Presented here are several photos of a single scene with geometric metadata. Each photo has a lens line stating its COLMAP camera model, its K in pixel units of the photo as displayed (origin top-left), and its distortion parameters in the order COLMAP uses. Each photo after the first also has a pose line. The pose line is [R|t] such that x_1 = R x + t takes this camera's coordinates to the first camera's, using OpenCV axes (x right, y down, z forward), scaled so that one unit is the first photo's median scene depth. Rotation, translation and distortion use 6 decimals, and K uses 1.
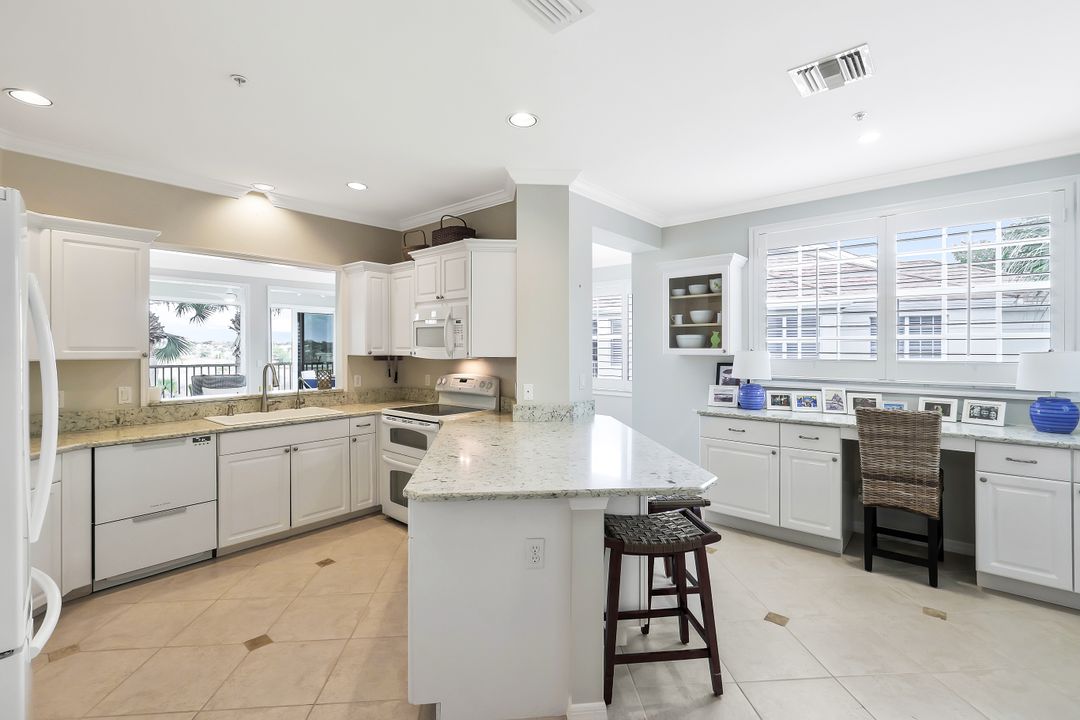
lens RADIAL K [[470.0, 0, 544.2], [0, 470.0, 351.0], [0, 0, 1]] dist [0.000211, 0.000001]
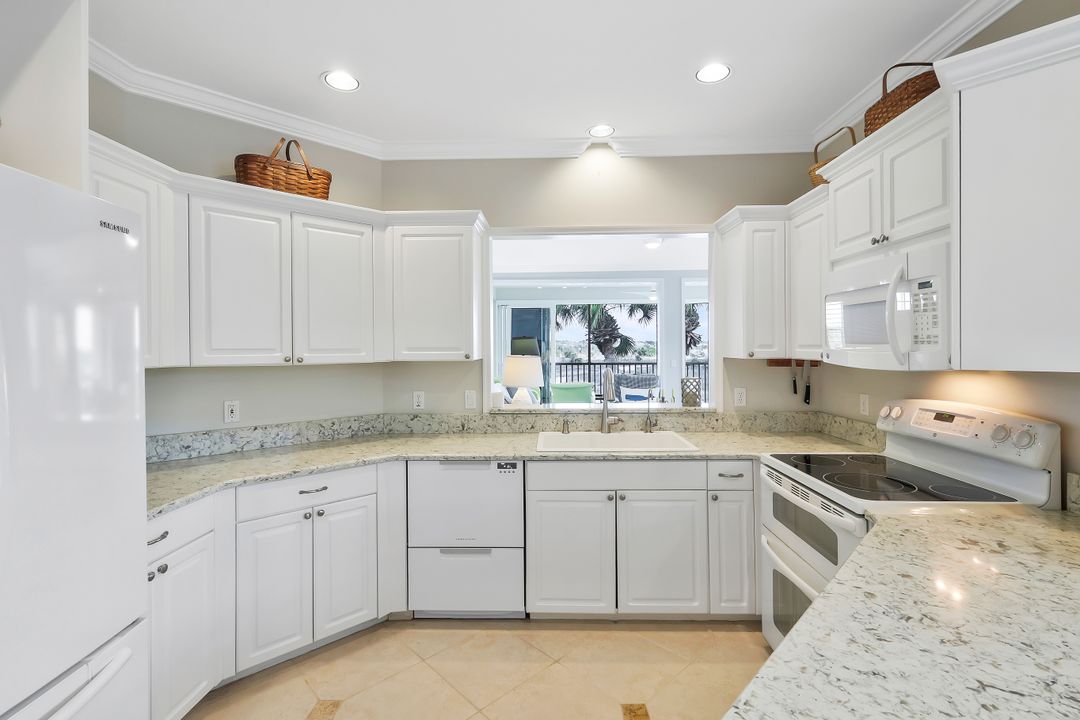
lens RADIAL K [[491.2, 0, 537.6], [0, 491.2, 349.8], [0, 0, 1]] dist [0.000768, 0.000177]
pose [[0.628138, 0.000793, -0.778101, -0.052356], [0.000946, 0.999998, 0.001782, -0.003739], [0.778101, -0.001855, 0.628136, 0.419550]]
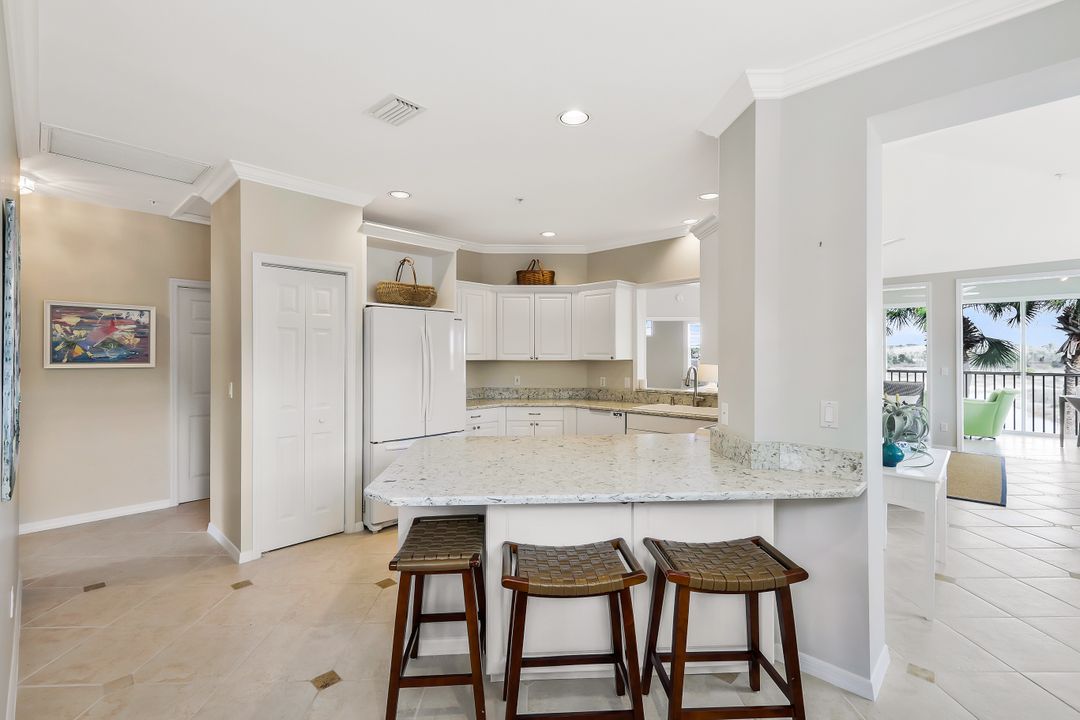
lens RADIAL K [[470.0, 0, 544.2], [0, 470.0, 351.0], [0, 0, 1]] dist [0.000211, 0.000001]
pose [[-0.023405, -0.003363, -0.999720, 0.621737], [-0.006811, 0.999972, -0.003204, -0.007243], [0.999703, 0.006734, -0.023427, 0.631041]]
